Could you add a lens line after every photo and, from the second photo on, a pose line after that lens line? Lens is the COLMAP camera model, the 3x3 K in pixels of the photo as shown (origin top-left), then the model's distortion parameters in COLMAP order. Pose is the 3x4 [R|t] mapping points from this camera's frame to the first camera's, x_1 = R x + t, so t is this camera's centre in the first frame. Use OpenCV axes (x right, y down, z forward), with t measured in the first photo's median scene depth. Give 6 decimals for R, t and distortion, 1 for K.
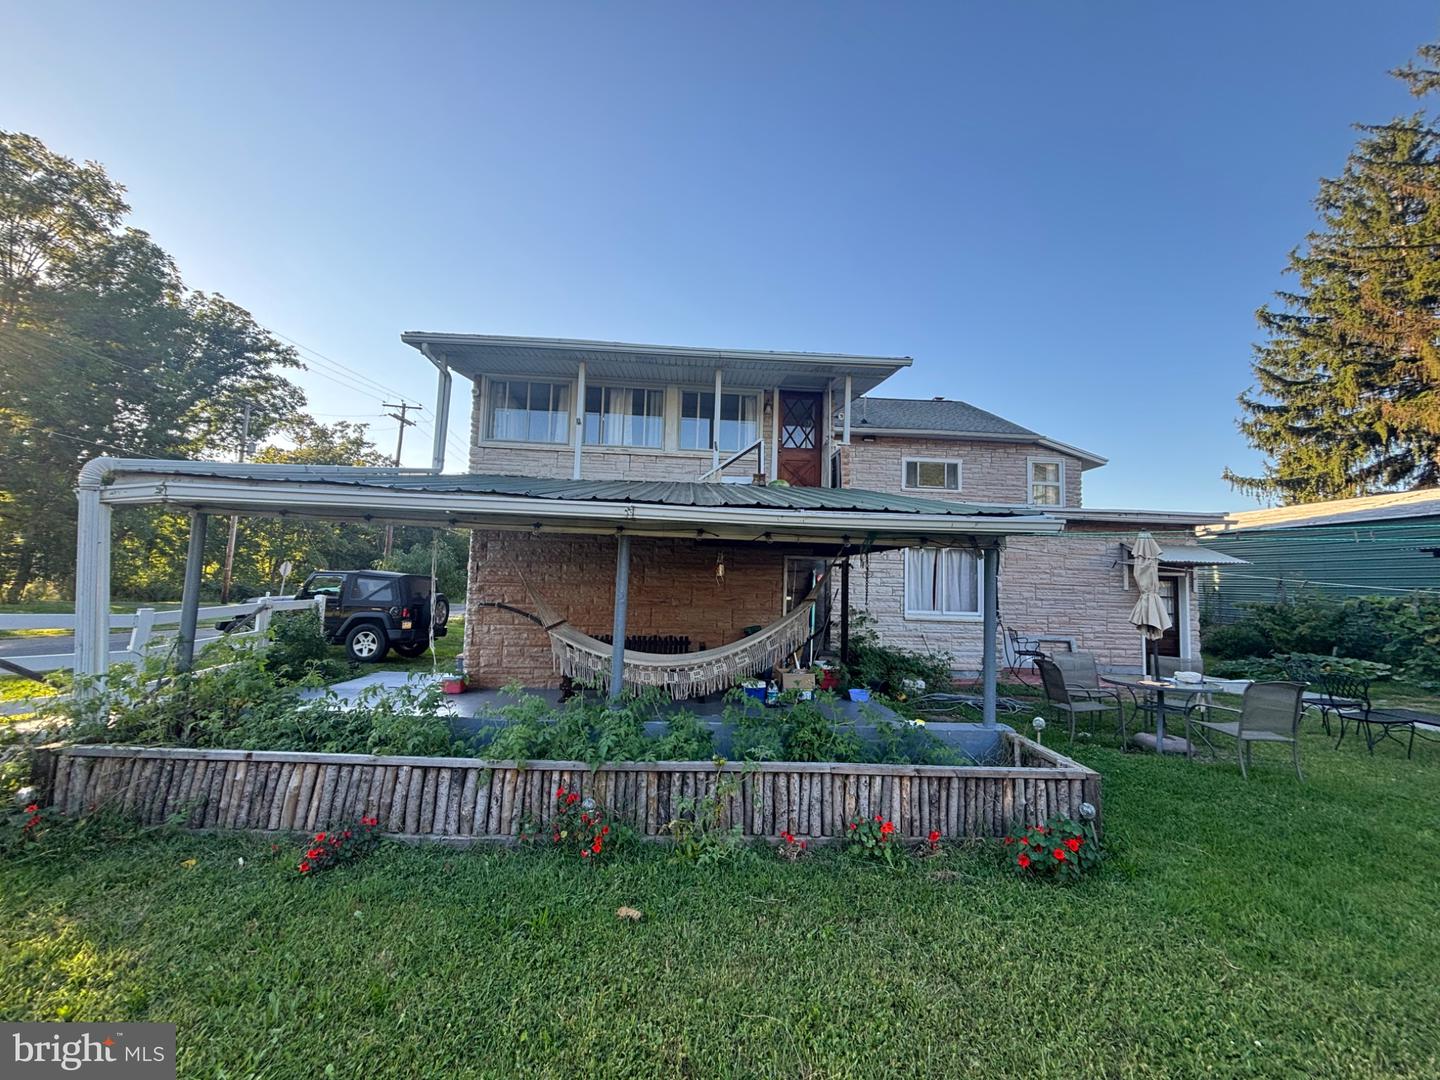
lens RADIAL K [[572.6, 0, 723.5], [0, 572.6, 530.6], [0, 0, 1]] dist [0.007226, -0.000588]
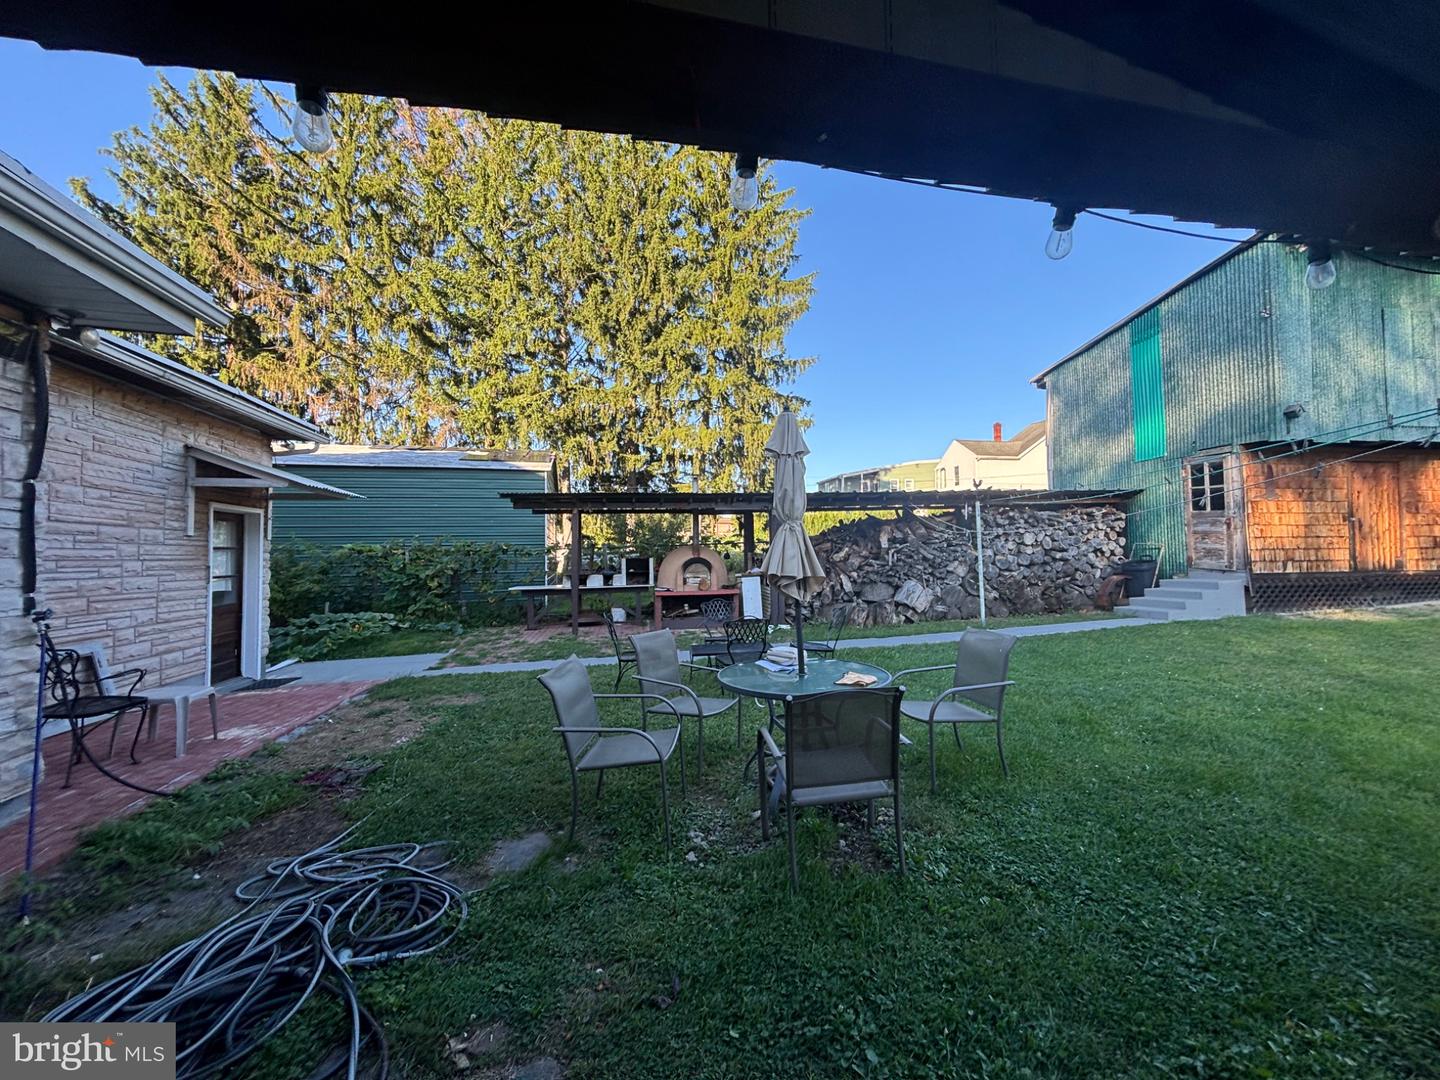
lens RADIAL K [[572.6, 0, 735.4], [0, 572.6, 535.0], [0, 0, 1]] dist [0.007226, -0.000588]
pose [[-0.166344, 0.006418, 0.986047, 0.113819], [-0.085090, 0.996155, -0.020838, 0.080915], [-0.982390, -0.087369, -0.165159, 0.676479]]
